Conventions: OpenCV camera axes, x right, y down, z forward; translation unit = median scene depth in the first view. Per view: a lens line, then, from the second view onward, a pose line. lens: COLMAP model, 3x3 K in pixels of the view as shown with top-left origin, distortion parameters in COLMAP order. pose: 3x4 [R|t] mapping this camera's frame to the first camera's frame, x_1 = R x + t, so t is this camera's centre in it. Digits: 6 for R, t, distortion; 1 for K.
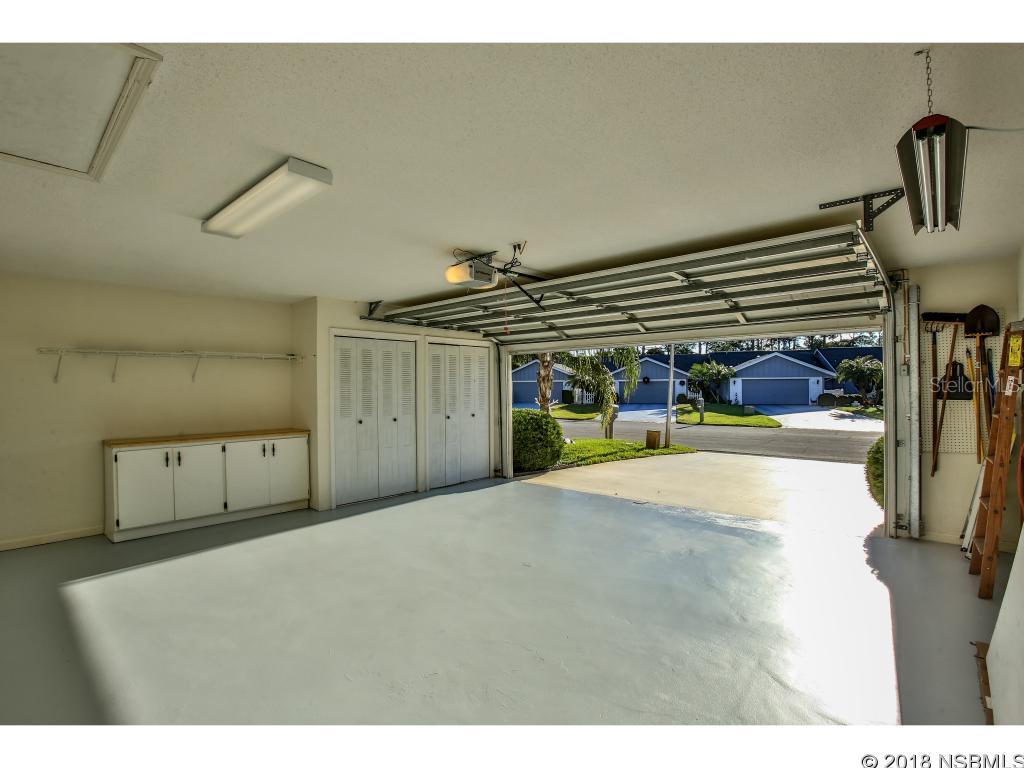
lens RADIAL K [[494.6, 0, 501.4], [0, 494.6, 383.5], [0, 0, 1]] dist [-0.071433, 0.031583]
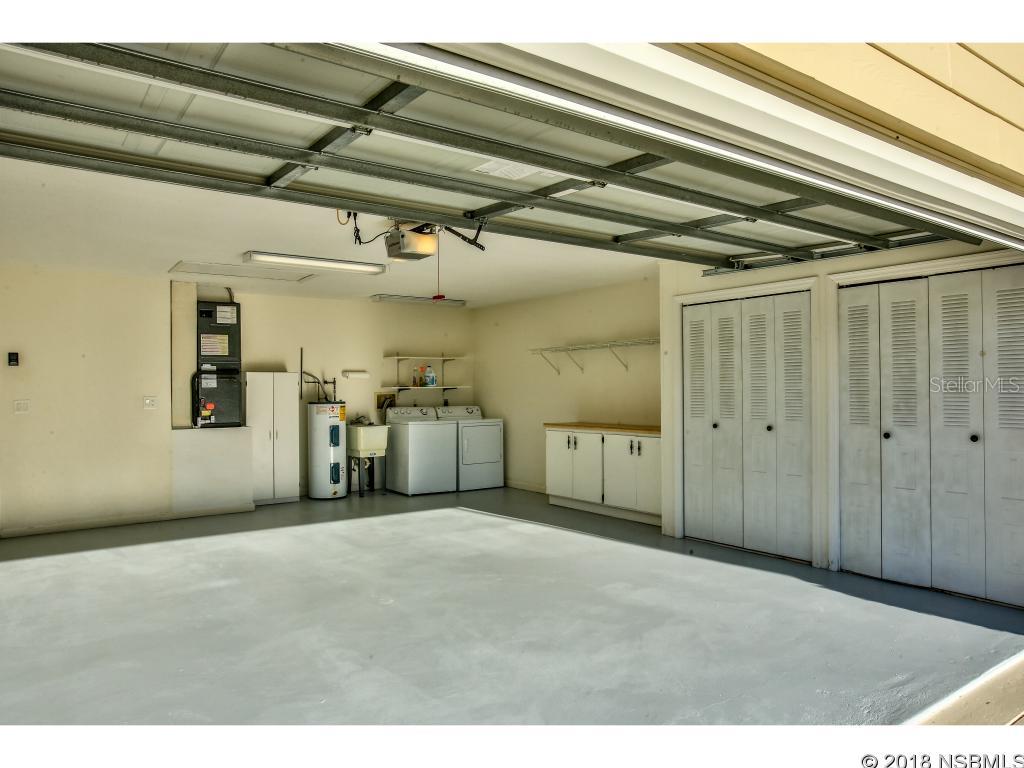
lens RADIAL K [[672.1, 0, 477.8], [0, 672.1, 382.1], [0, 0, 1]] dist [-0.042377, 0.001701]
pose [[-0.199321, 0.001883, -0.979932, 0.670366], [0.017770, 0.999841, -0.001694, 0.013379], [0.979773, -0.017751, -0.199322, 0.845516]]
